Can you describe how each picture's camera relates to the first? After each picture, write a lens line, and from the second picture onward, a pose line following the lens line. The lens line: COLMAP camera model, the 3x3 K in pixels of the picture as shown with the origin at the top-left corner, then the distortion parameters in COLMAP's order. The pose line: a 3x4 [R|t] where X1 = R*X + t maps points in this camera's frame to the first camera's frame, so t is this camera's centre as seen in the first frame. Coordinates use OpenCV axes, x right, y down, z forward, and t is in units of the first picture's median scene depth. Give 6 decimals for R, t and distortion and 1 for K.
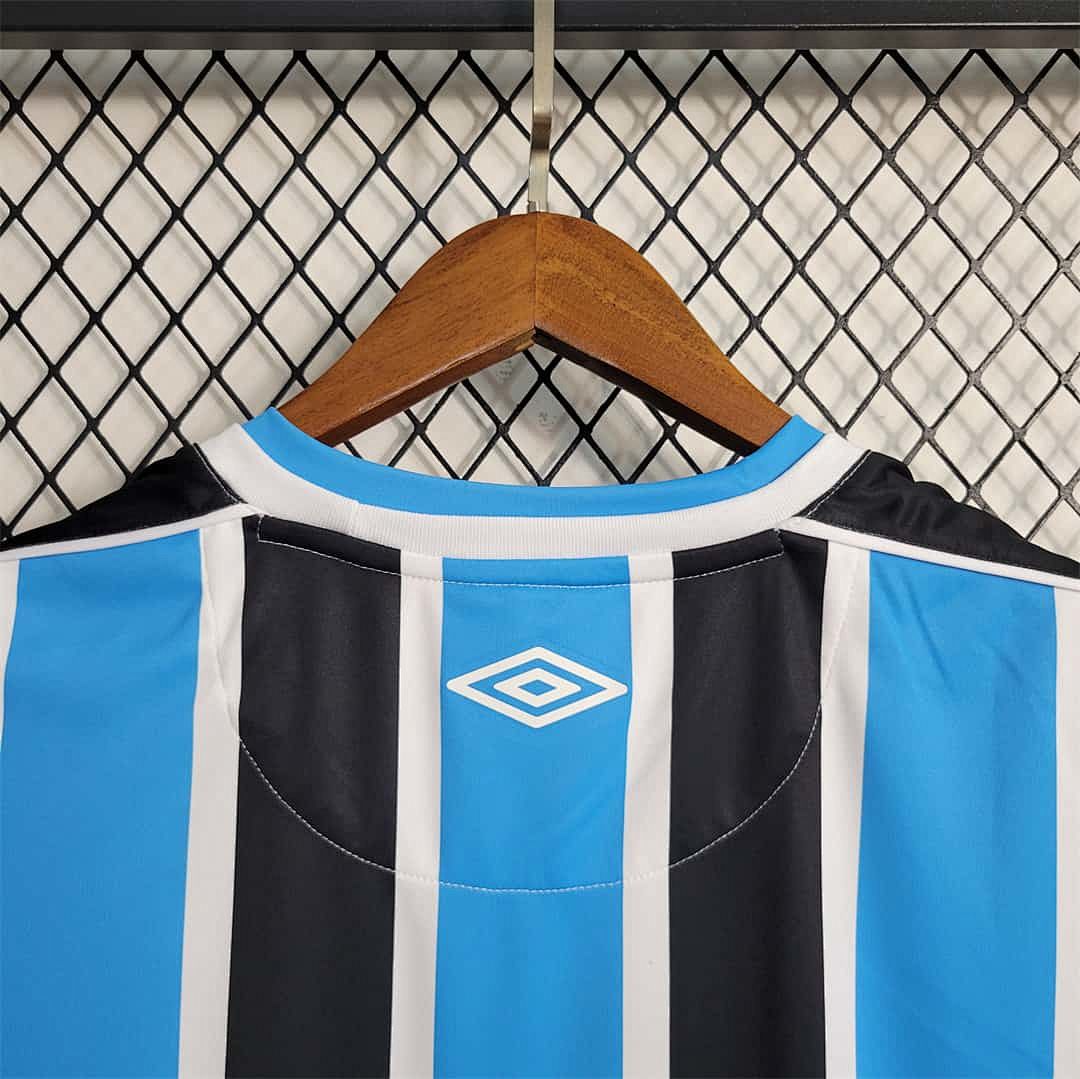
lens RADIAL K [[1108.6, 0, 544.3], [0, 1108.6, 535.1], [0, 0, 1]] dist [0.024448, 0.000000]
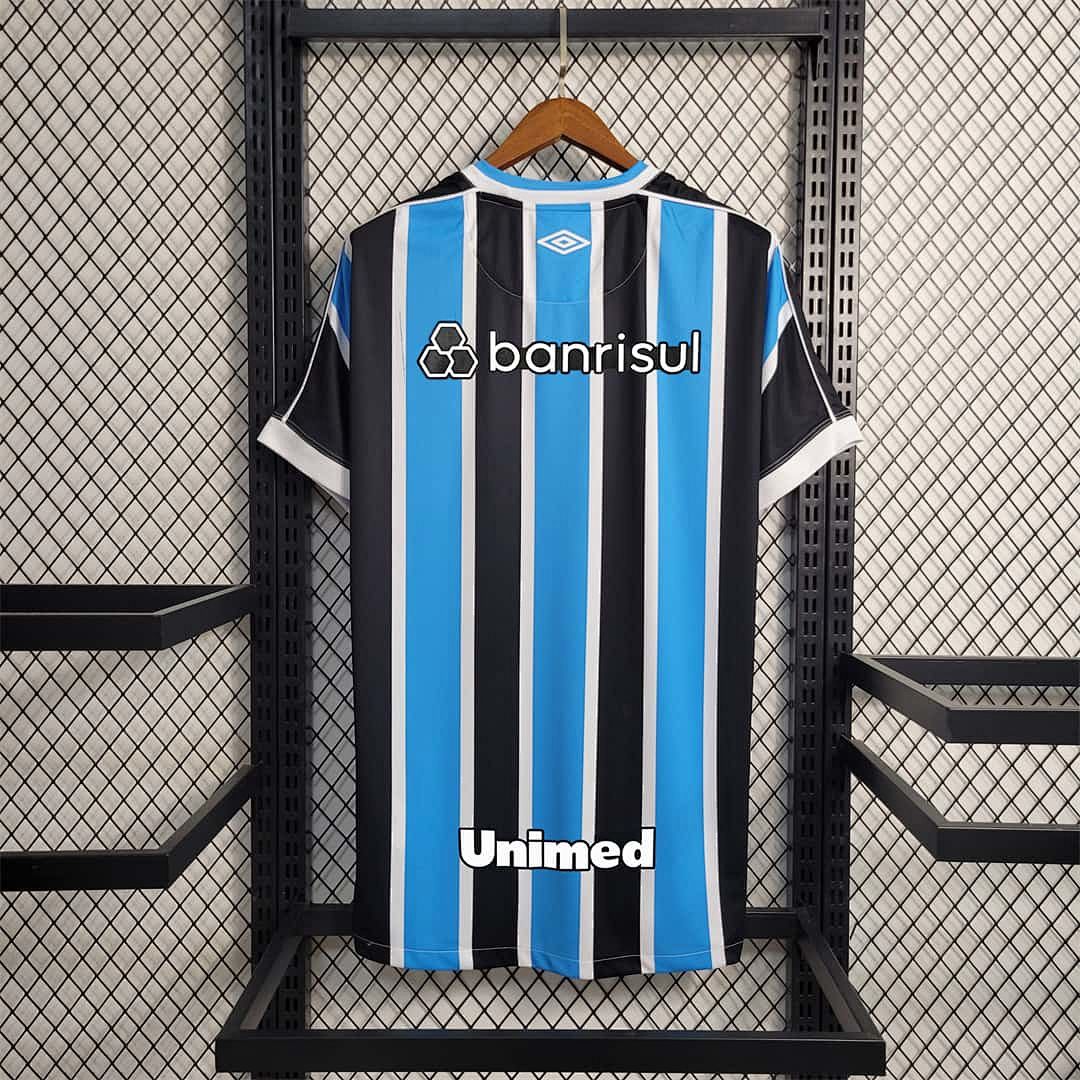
lens RADIAL K [[1108.6, 0, 541.3], [0, 1108.6, 544.3], [0, 0, 1]] dist [0.024448, 0.000000]
pose [[0.999586, -0.015202, 0.024436, -0.145571], [0.012874, 0.995607, 0.092740, 0.623281], [-0.025738, -0.092387, 0.995390, -2.076031]]
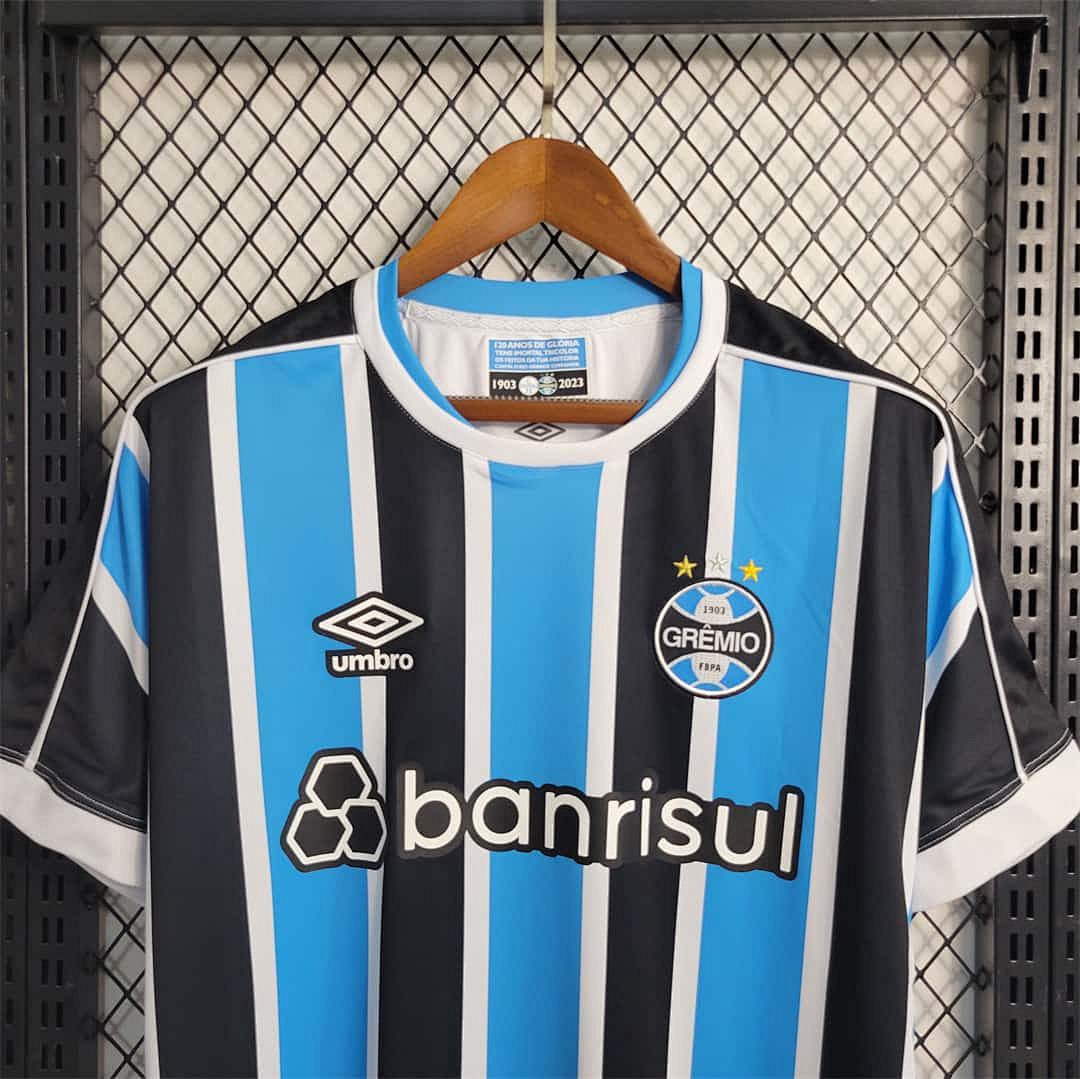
lens RADIAL K [[1108.6, 0, 542.4], [0, 1108.6, 527.3], [0, 0, 1]] dist [0.024448, 0.000000]
pose [[0.999891, -0.011991, 0.008658, -0.037719], [0.011443, 0.998082, 0.060835, 0.184061], [-0.009371, -0.060729, 0.998110, -0.665409]]
